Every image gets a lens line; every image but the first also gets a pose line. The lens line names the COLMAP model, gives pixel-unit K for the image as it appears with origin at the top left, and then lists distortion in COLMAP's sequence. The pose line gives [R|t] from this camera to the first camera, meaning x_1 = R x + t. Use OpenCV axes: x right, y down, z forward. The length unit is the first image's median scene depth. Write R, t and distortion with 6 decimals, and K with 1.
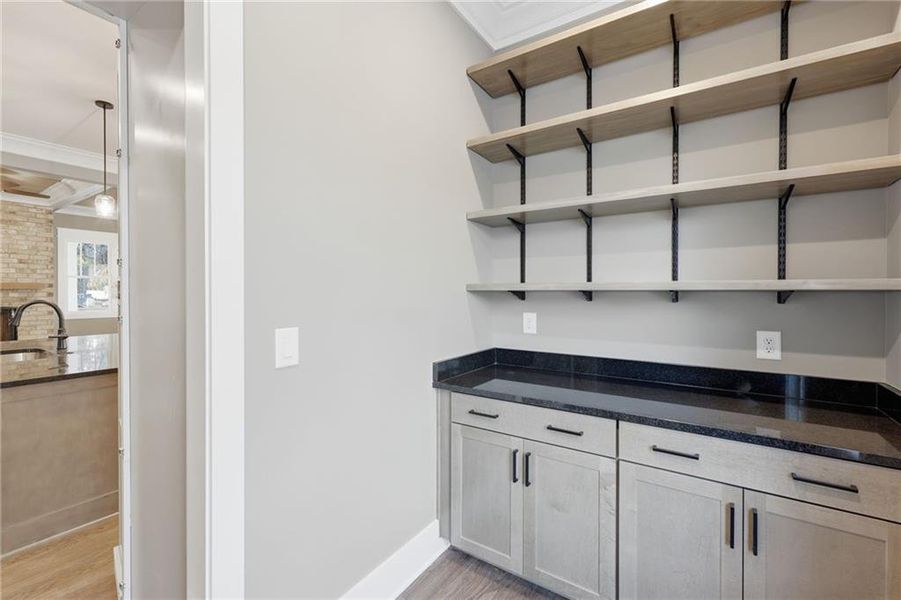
lens RADIAL K [[379.1, 0, 451.3], [0, 379.1, 295.1], [0, 0, 1]] dist [0.006060, -0.000155]
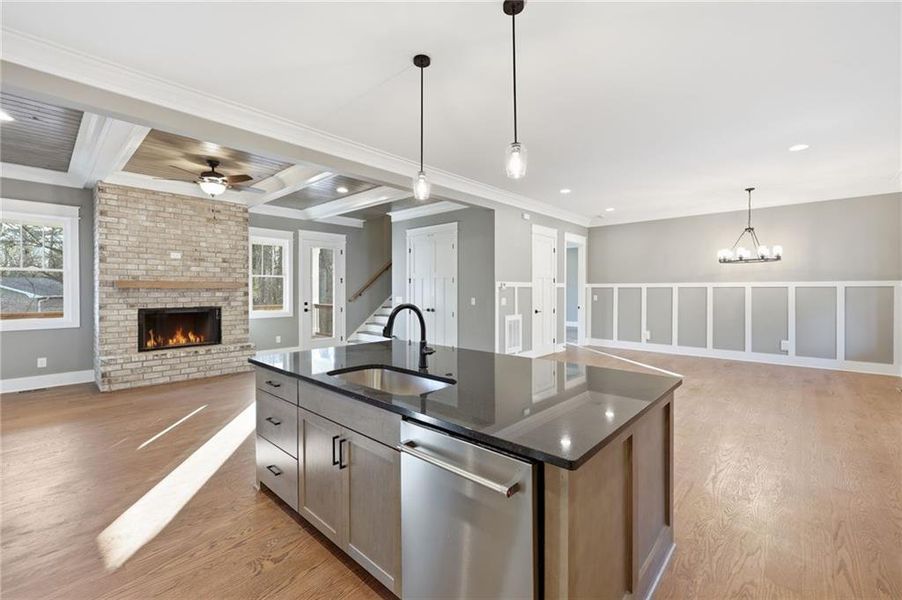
lens RADIAL K [[379.5, 0, 456.6], [0, 379.5, 294.9], [0, 0, 1]] dist [0.006060, -0.000155]
pose [[0.988660, 0.001142, -0.150165, -0.382704], [-0.000573, 0.999992, 0.003835, -0.003109], [0.150168, -0.003705, 0.988654, 0.113531]]
